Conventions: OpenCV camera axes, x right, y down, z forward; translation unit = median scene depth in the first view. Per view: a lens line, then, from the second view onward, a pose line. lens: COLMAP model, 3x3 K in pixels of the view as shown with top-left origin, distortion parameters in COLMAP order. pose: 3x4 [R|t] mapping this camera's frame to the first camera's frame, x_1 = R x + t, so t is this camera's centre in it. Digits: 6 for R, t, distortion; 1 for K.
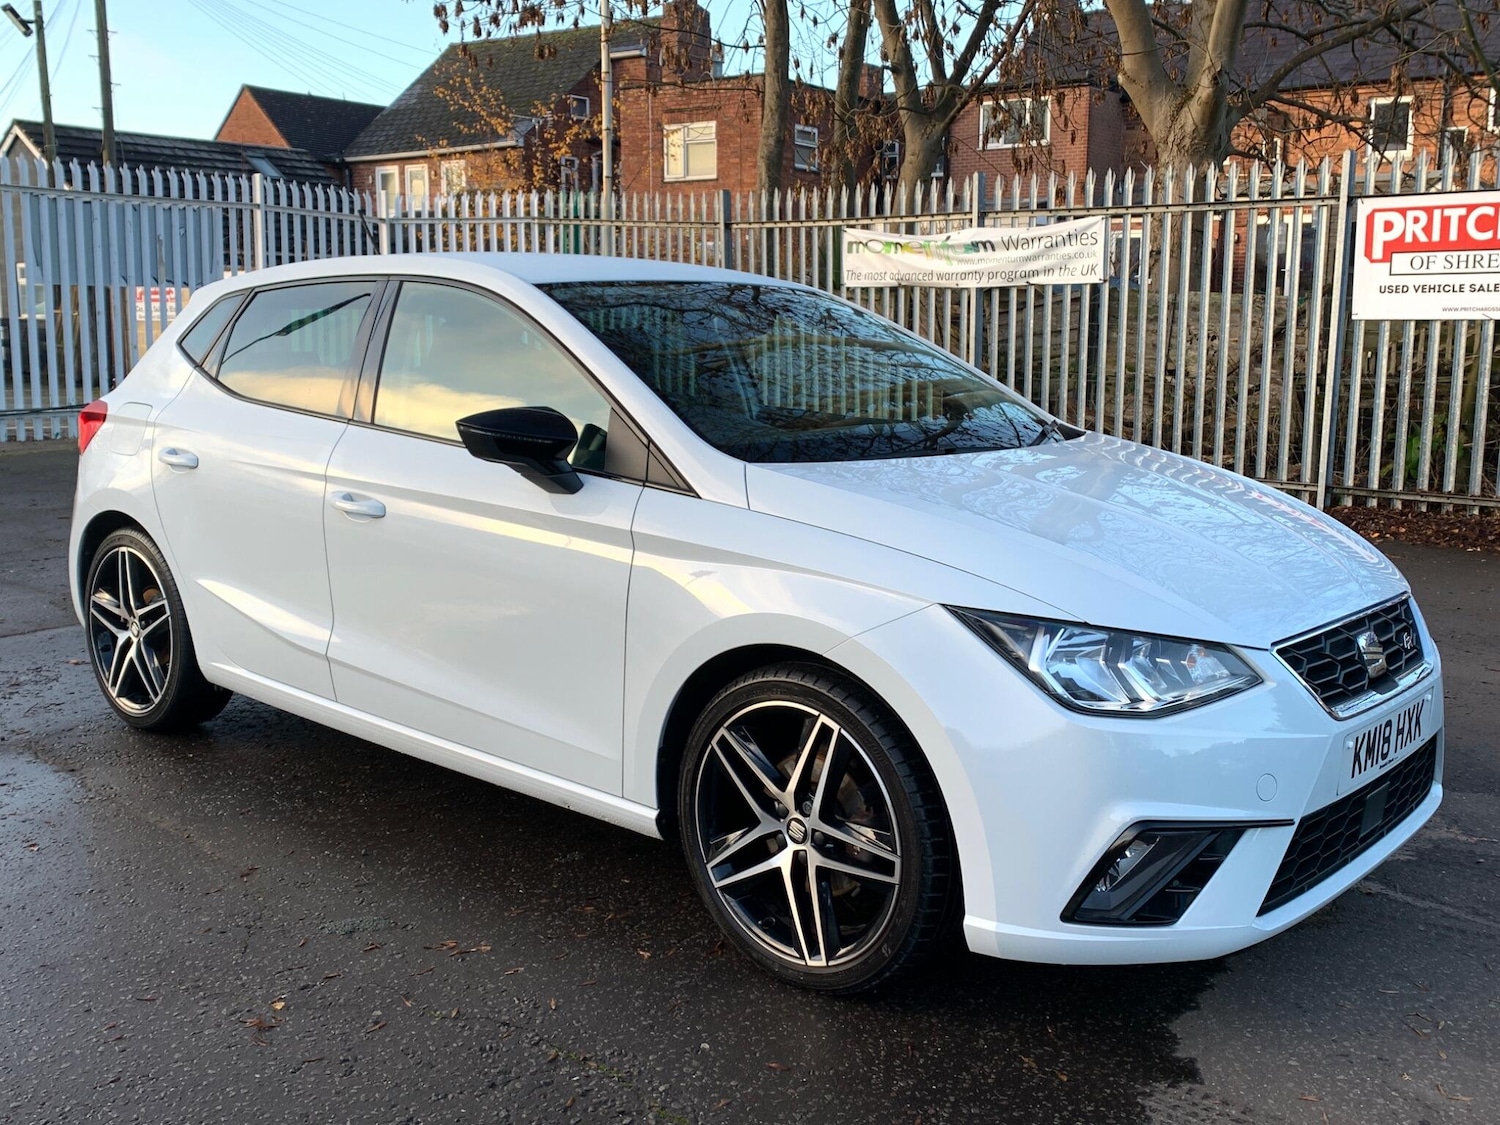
lens RADIAL K [[1446.4, 0, 759.5], [0, 1446.4, 577.9], [0, 0, 1]] dist [-0.000115, 0.000000]
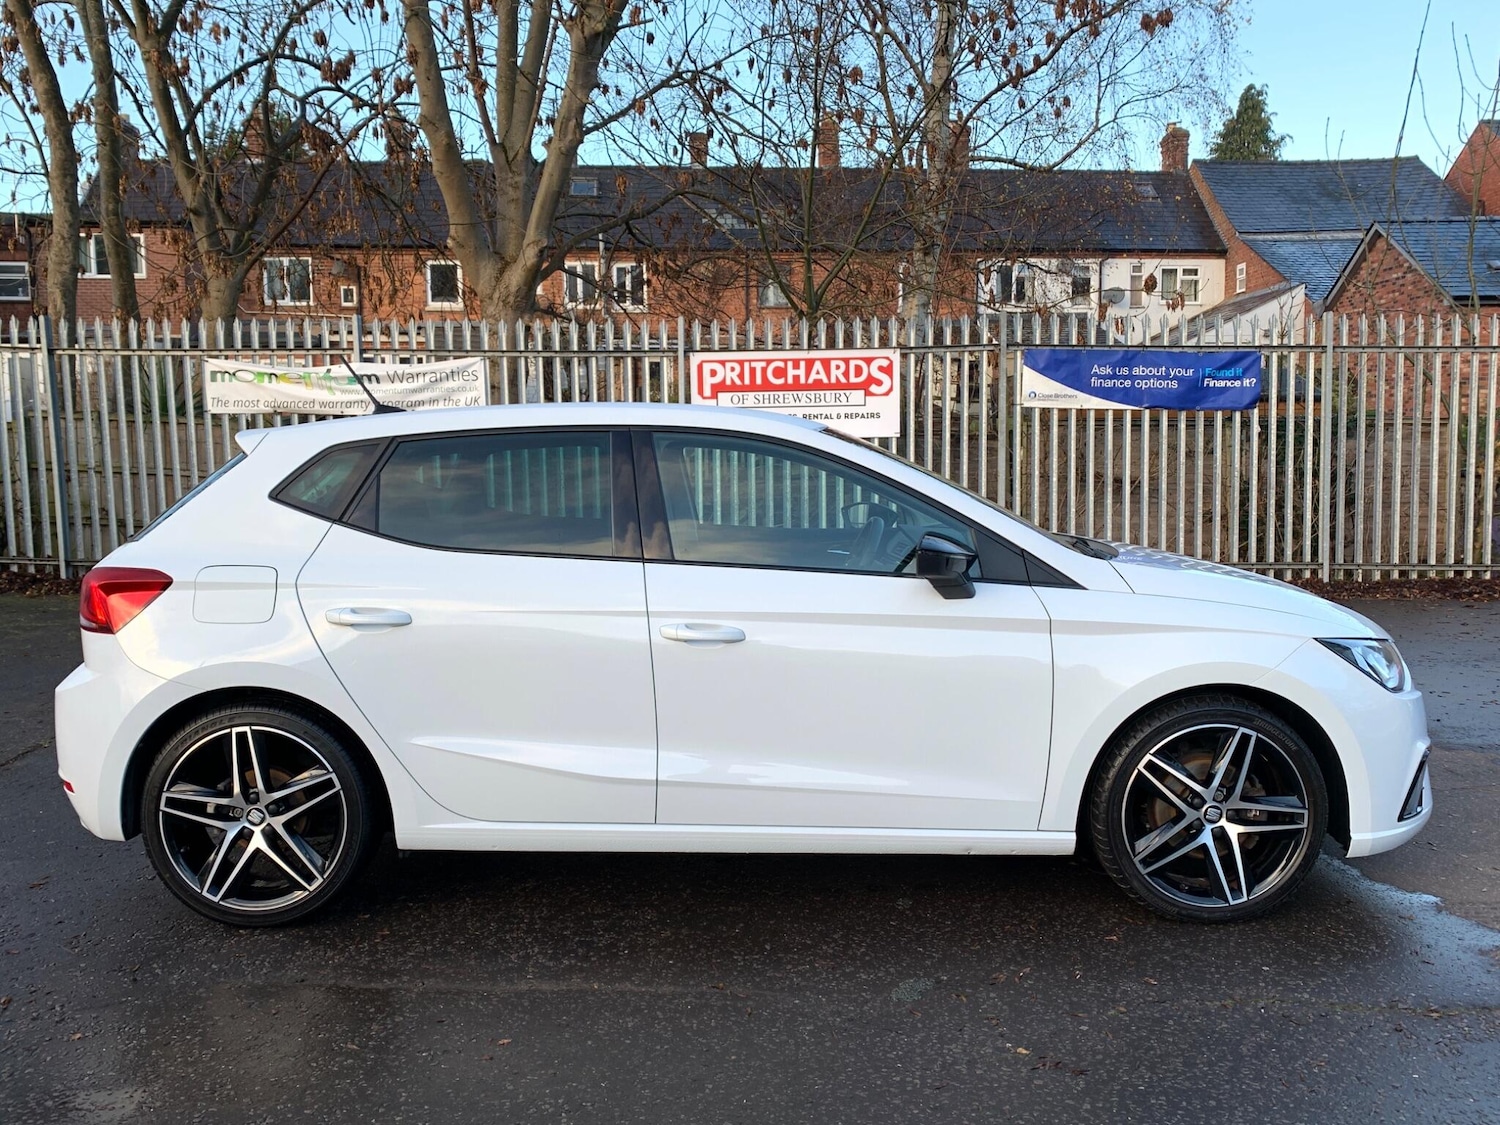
lens RADIAL K [[1244.0, 0, 757.4], [0, 1244.0, 562.9], [0, 0, 1]] dist [0.034408, -0.049979]
pose [[0.751140, -0.078569, 0.655451, -0.263010], [0.126793, 0.991577, -0.026444, -0.022607], [-0.647852, 0.102969, 0.754775, 0.081173]]
